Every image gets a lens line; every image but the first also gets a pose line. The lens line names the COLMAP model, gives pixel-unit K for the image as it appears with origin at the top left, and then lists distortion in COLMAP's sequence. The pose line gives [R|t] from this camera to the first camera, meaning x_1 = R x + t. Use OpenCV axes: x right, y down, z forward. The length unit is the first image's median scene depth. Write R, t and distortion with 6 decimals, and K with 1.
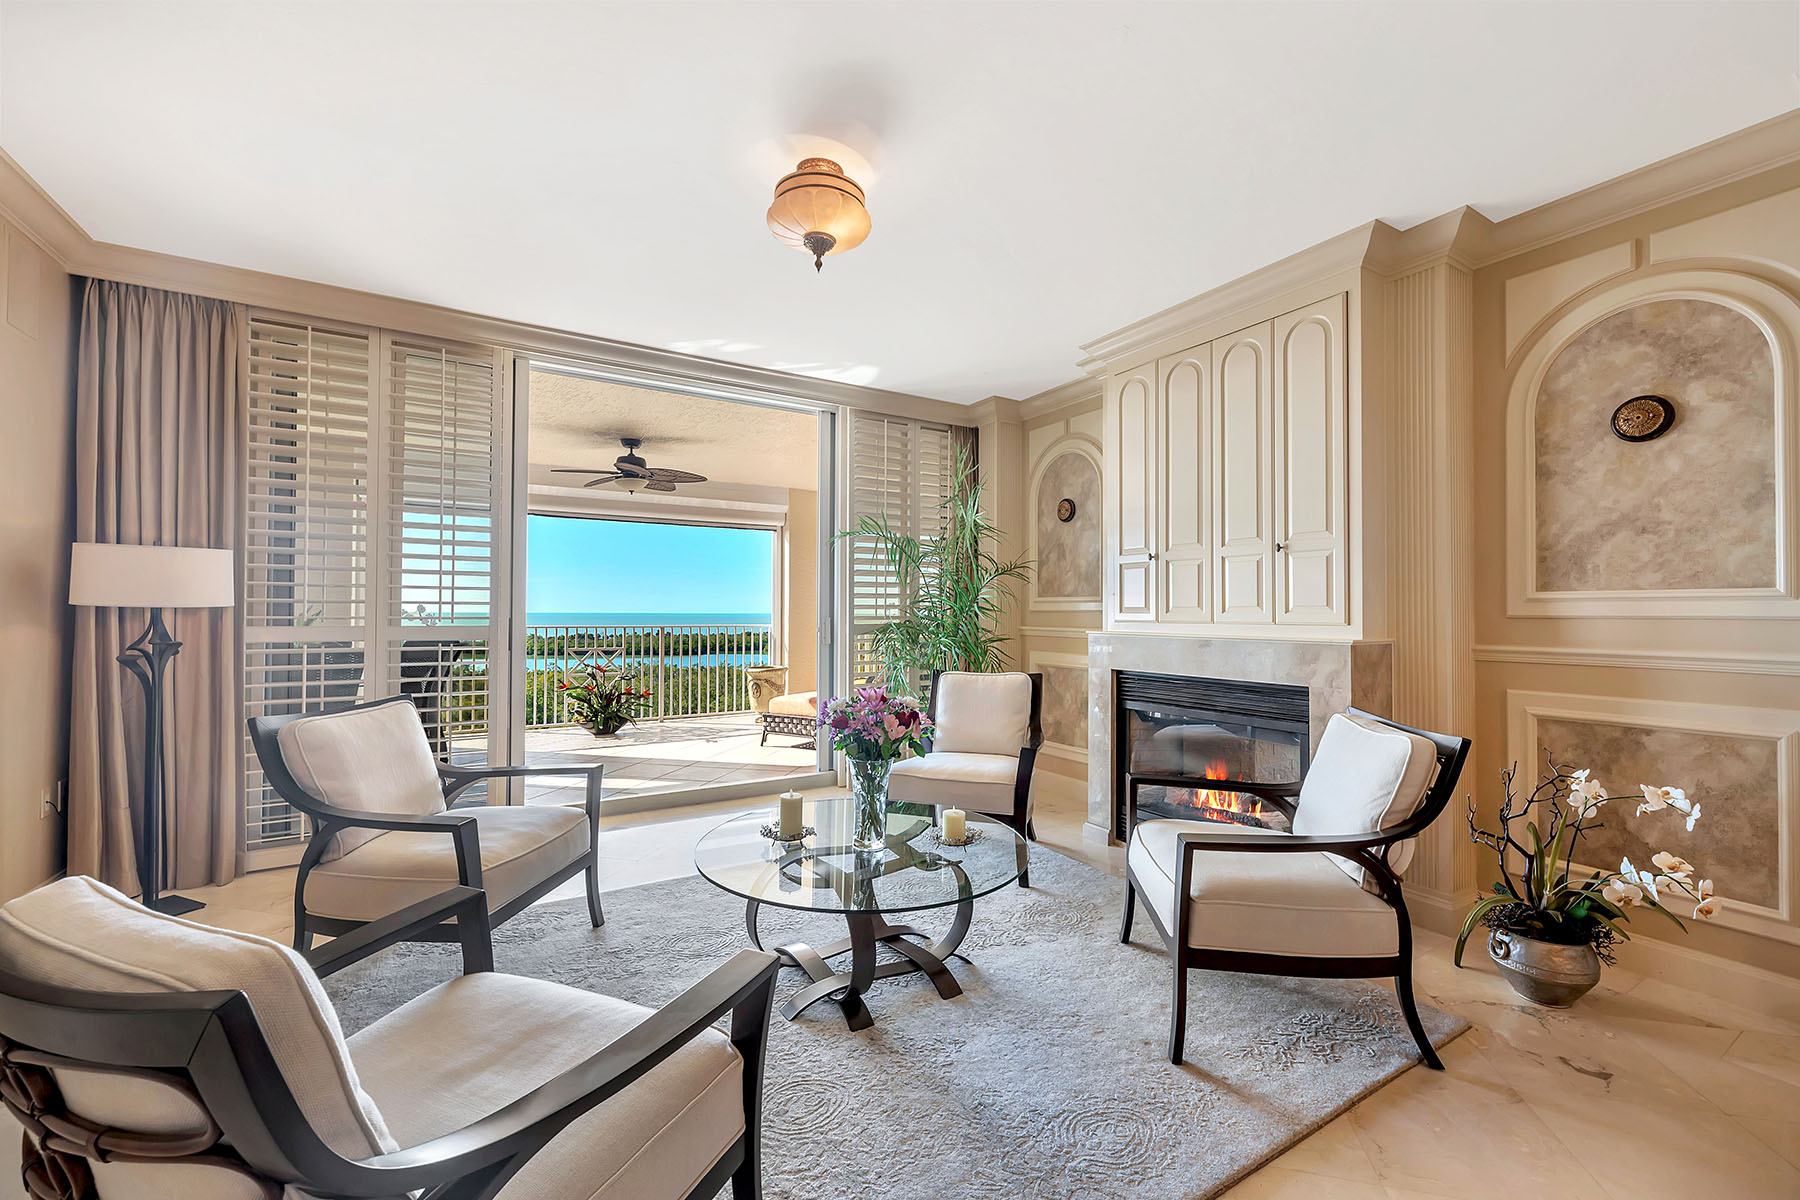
lens RADIAL K [[735.5, 0, 906.9], [0, 735.5, 607.6], [0, 0, 1]] dist [-0.001799, 0.000102]
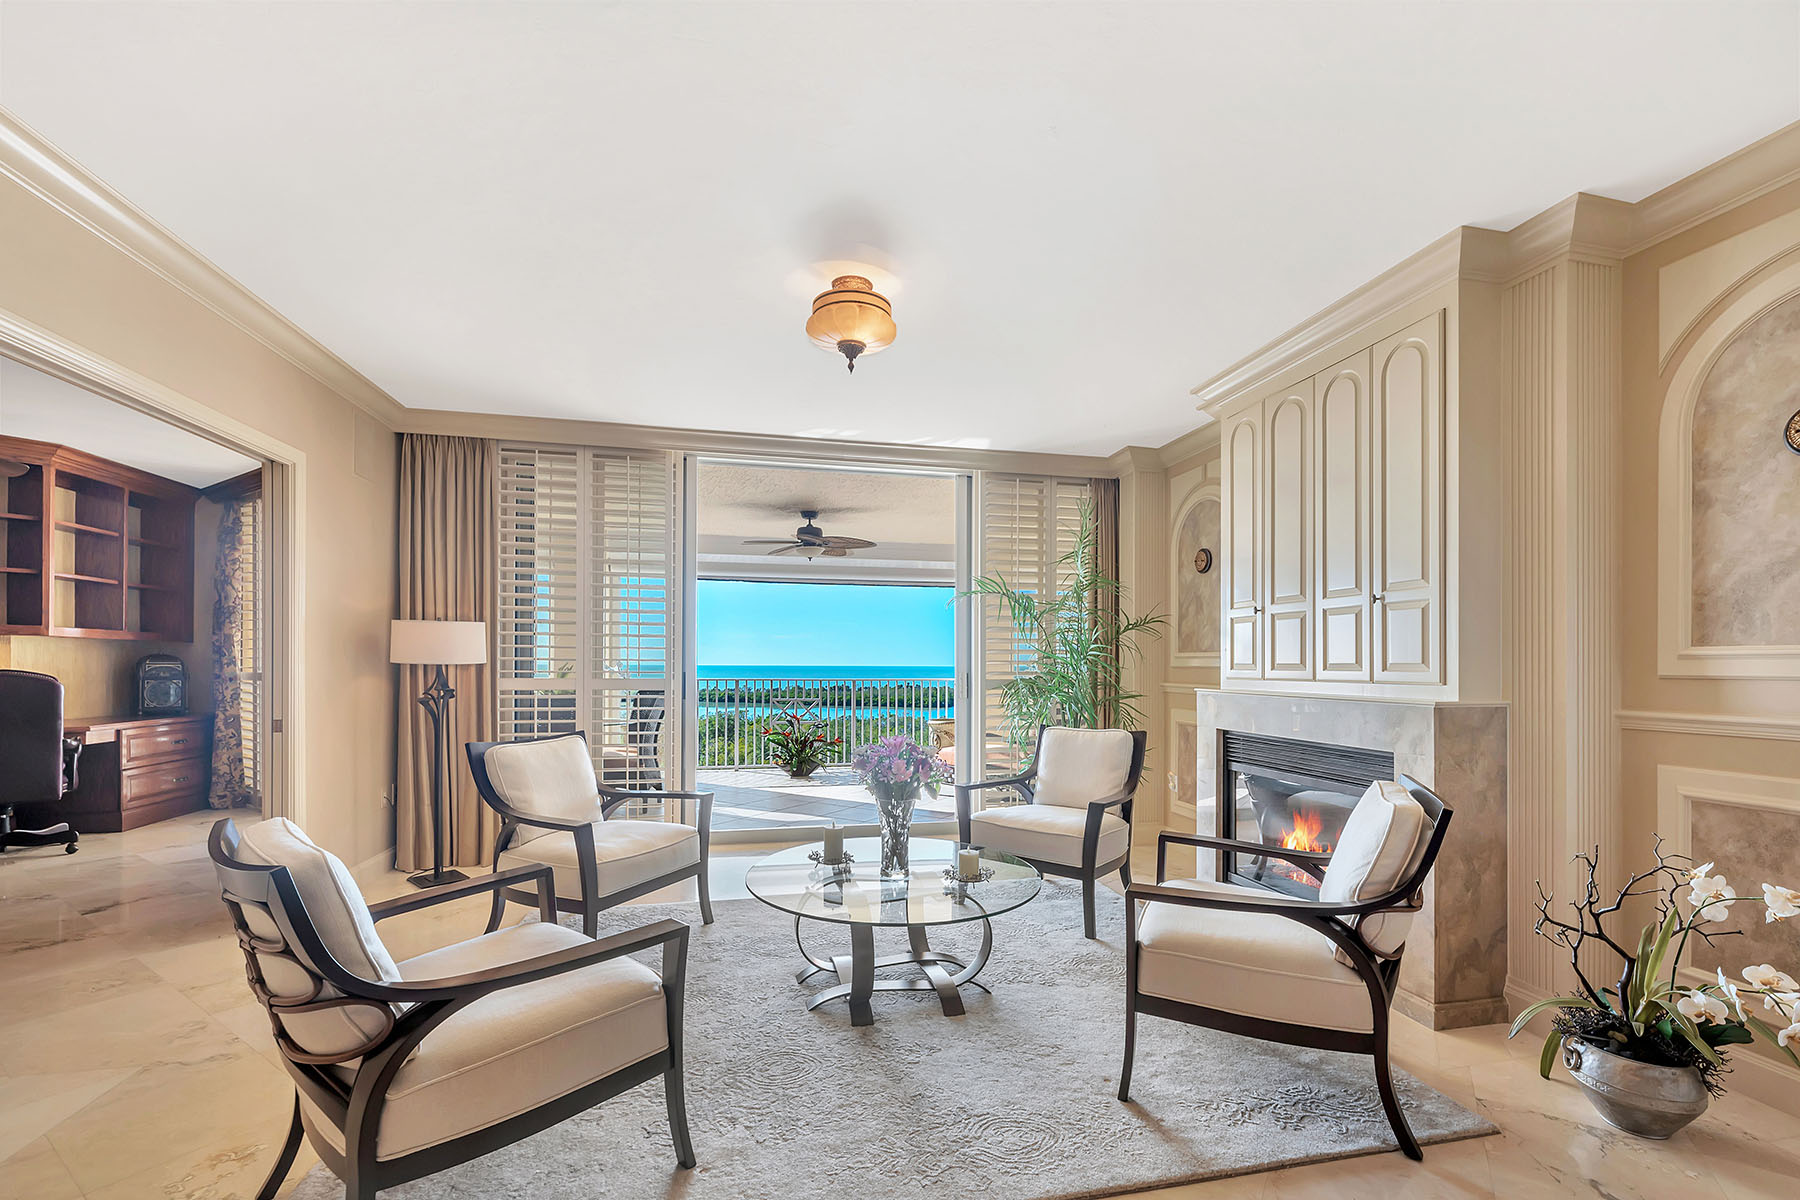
lens RADIAL K [[760.0, 0, 910.1], [0, 760.0, 670.0], [0, 0, 1]] dist [-0.001620, -0.000085]
pose [[0.945551, 0.003250, -0.325459, 0.296326], [0.000644, 0.999930, 0.011855, -0.005825], [0.325474, -0.011419, 0.945482, -0.082541]]
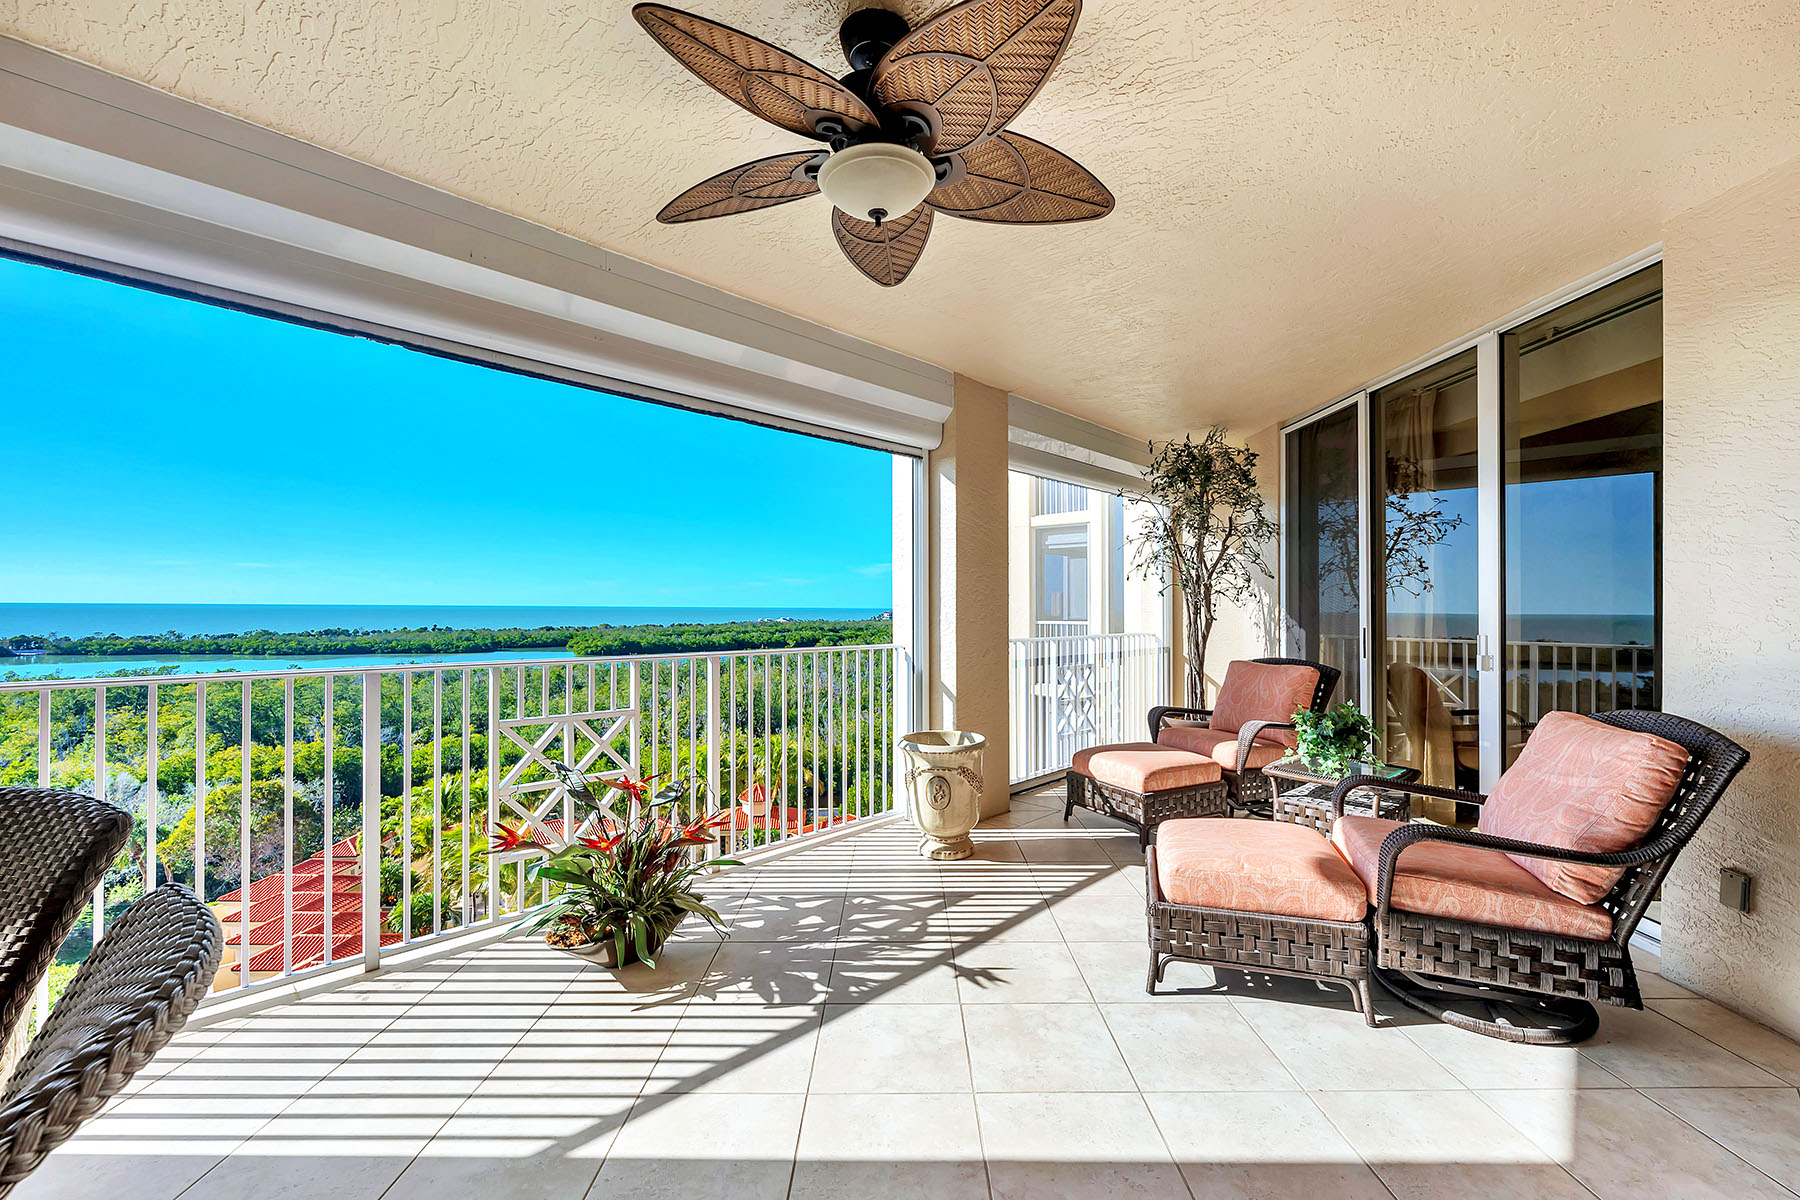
lens RADIAL K [[735.5, 0, 906.9], [0, 735.5, 607.6], [0, 0, 1]] dist [-0.001799, 0.000102]
pose [[0.964342, 0.001765, 0.264652, -0.990325], [-0.004103, 0.999957, 0.008280, -0.020054], [-0.264626, -0.009071, 0.964308, 1.618719]]
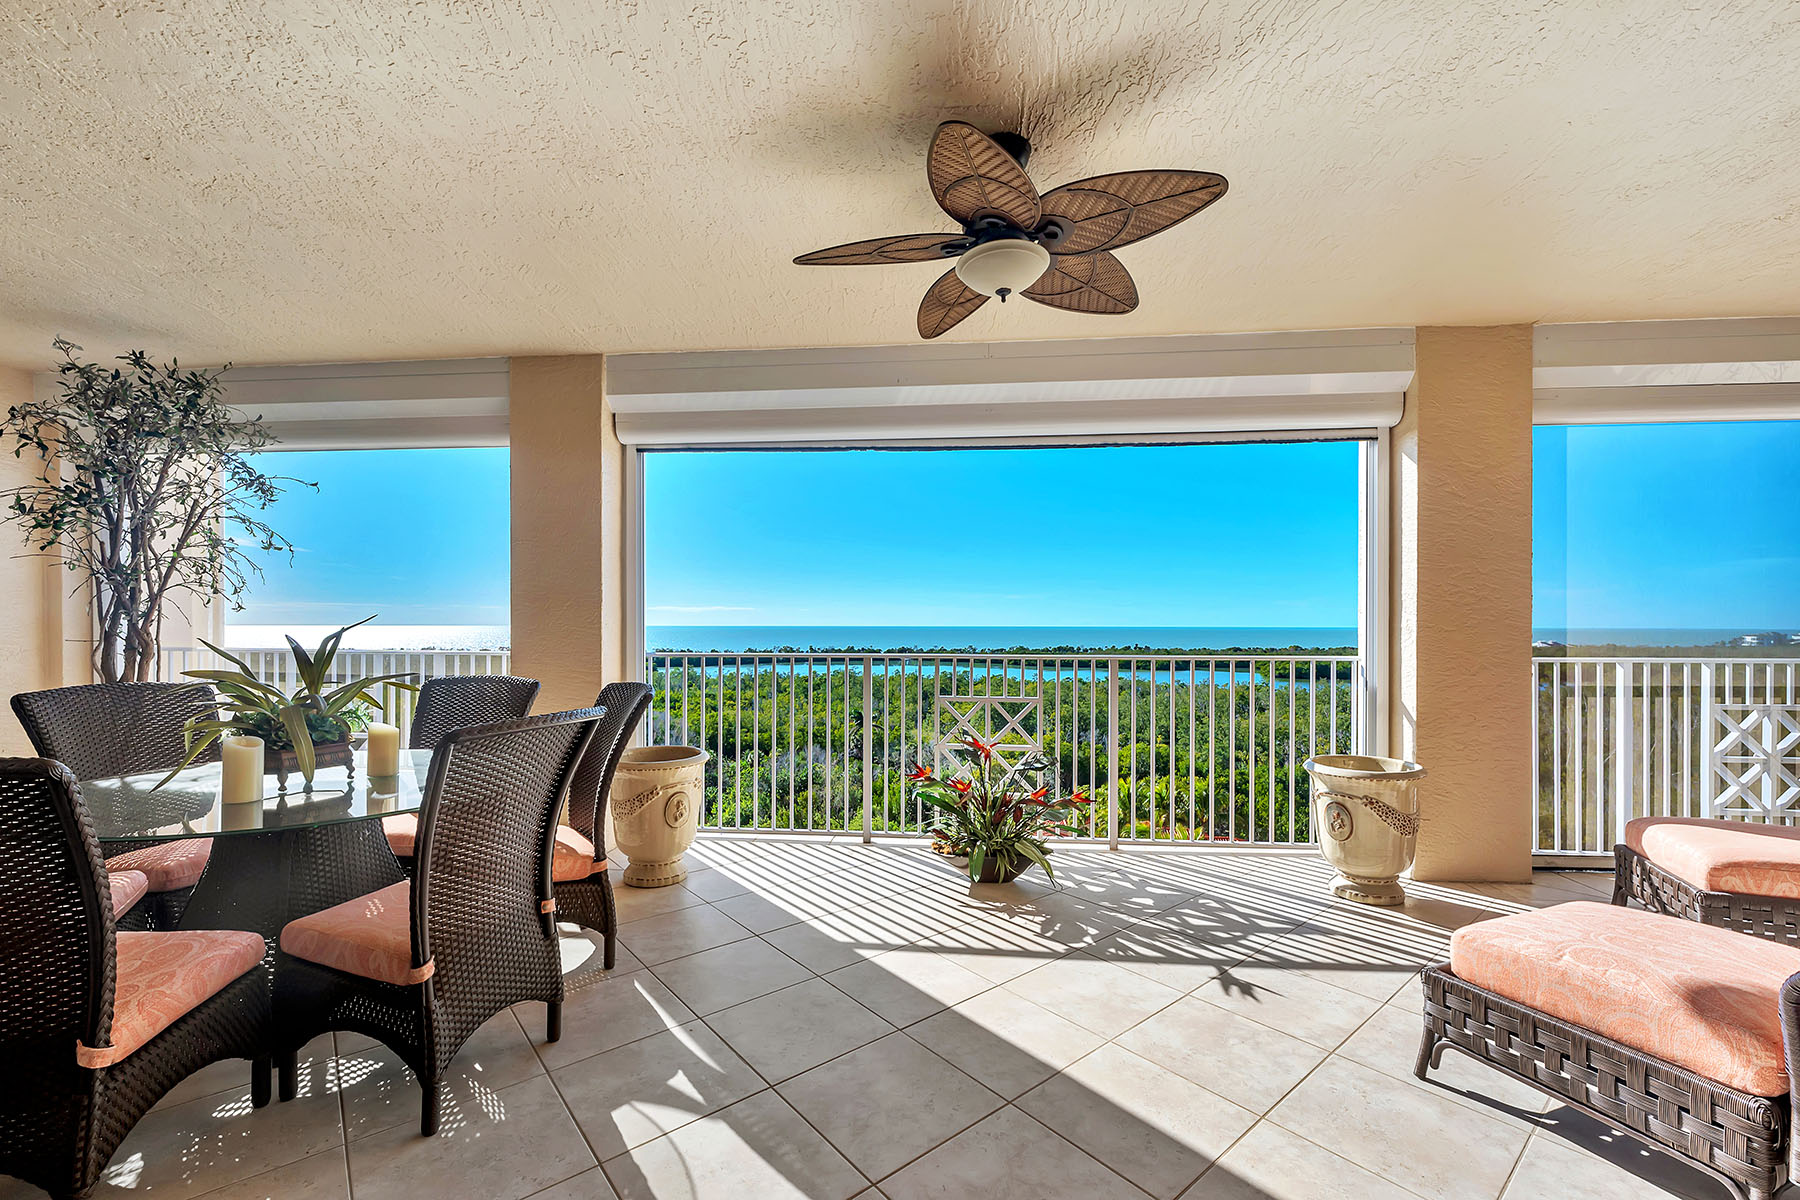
lens RADIAL K [[742.3, 0, 894.5], [0, 742.3, 641.3], [0, 0, 1]] dist [-0.000818, -0.000045]
pose [[0.807824, 0.008156, -0.589367, -0.464606], [0.007017, 0.999700, 0.023453, 0.004284], [0.589382, -0.023081, 0.807525, 1.511859]]
